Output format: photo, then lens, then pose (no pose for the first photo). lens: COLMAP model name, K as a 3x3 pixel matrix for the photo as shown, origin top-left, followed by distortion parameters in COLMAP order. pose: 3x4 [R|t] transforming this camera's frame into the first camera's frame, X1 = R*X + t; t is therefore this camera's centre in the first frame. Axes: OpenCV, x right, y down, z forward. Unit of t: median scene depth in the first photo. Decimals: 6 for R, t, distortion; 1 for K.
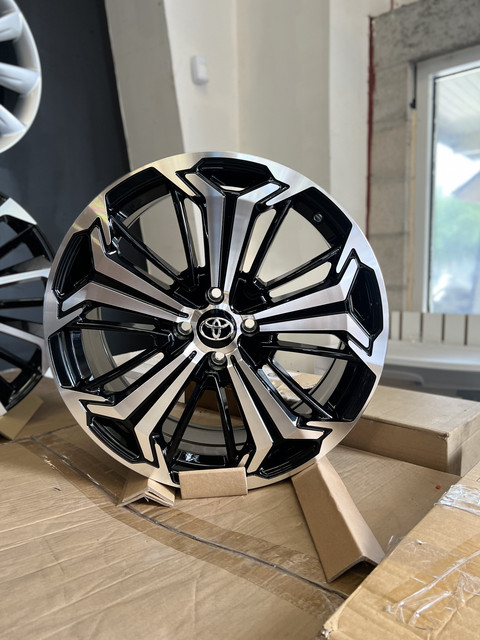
lens RADIAL K [[485.0, 0, 239.2], [0, 485.0, 323.8], [0, 0, 1]] dist [0.055117, -0.070513]
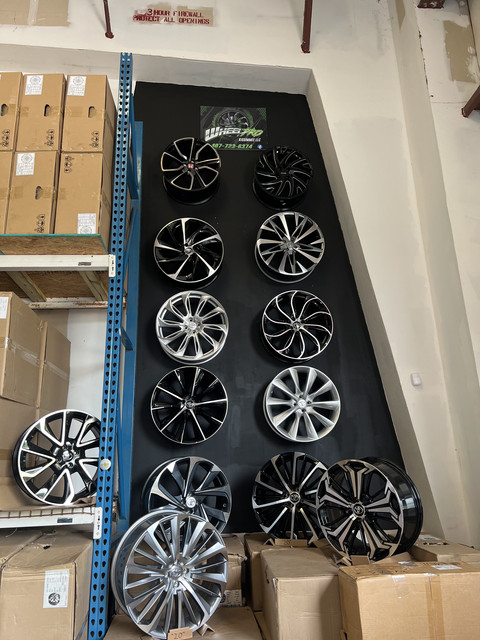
lens RADIAL K [[485.0, 0, 239.2], [0, 485.0, 323.8], [0, 0, 1]] dist [0.055117, -0.070513]
pose [[0.727530, -0.194322, -0.657982, 1.854713], [-0.062560, 0.936265, -0.345680, 0.026136], [0.683218, 0.292655, 0.669004, -2.253713]]
